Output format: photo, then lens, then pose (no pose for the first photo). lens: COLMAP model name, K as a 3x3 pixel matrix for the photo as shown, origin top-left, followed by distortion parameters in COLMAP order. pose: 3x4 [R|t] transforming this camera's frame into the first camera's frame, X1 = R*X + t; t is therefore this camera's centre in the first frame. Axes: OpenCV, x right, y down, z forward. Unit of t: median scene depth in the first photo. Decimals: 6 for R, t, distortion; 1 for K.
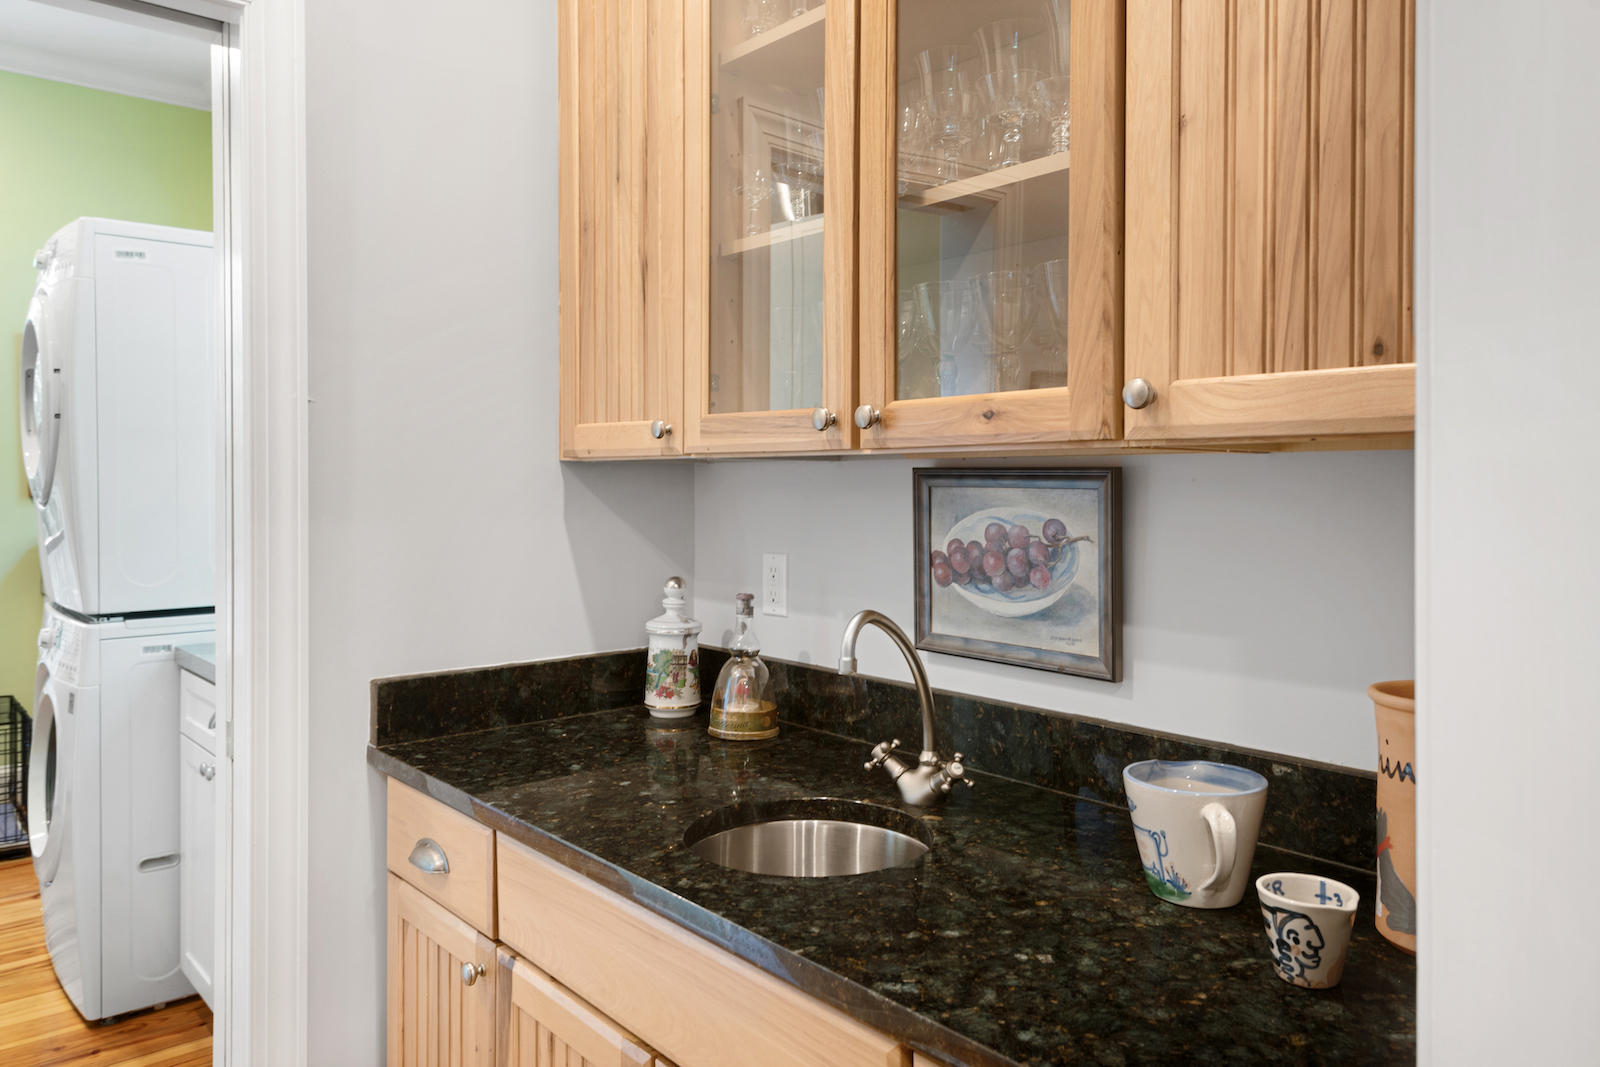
lens RADIAL K [[1133.6, 0, 801.2], [0, 1133.6, 487.8], [0, 0, 1]] dist [0.027005, -0.000160]
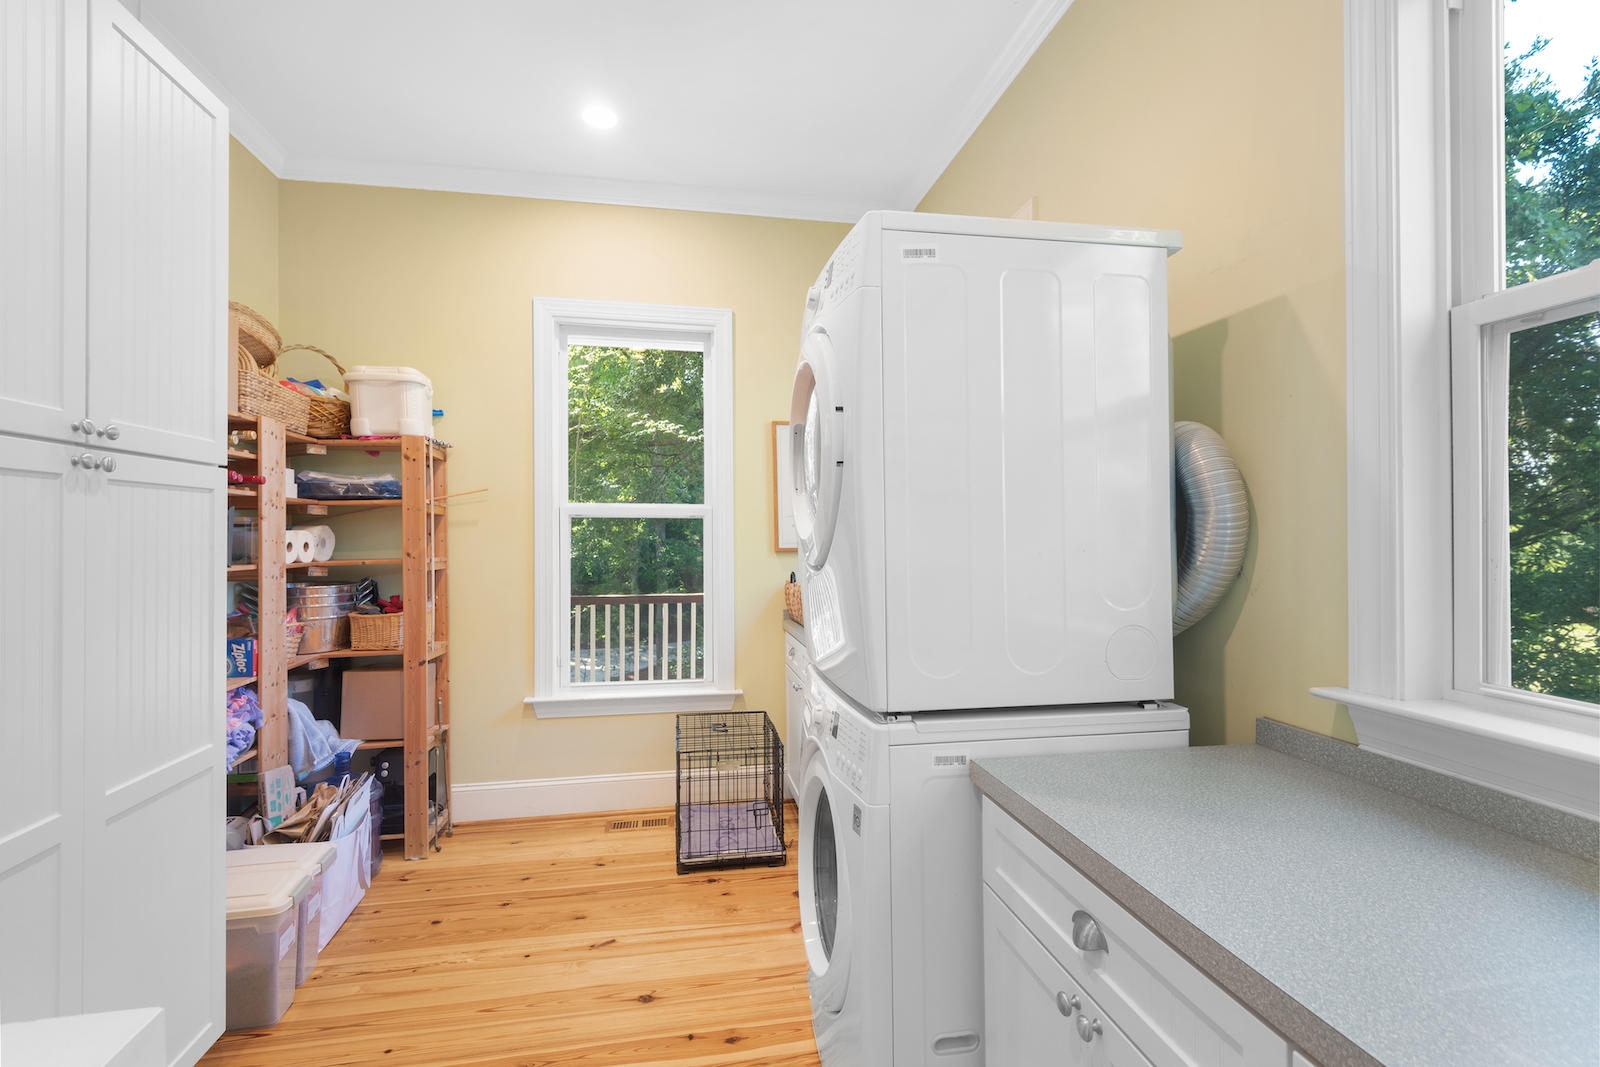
lens RADIAL K [[725.9, 0, 799.3], [0, 725.9, 526.4], [0, 0, 1]] dist [0.022426, -0.013918]
pose [[0.866044, -0.008565, -0.499895, -0.406827], [0.001558, 0.999895, -0.014432, -0.009746], [0.499966, 0.011720, 0.865966, 0.526384]]
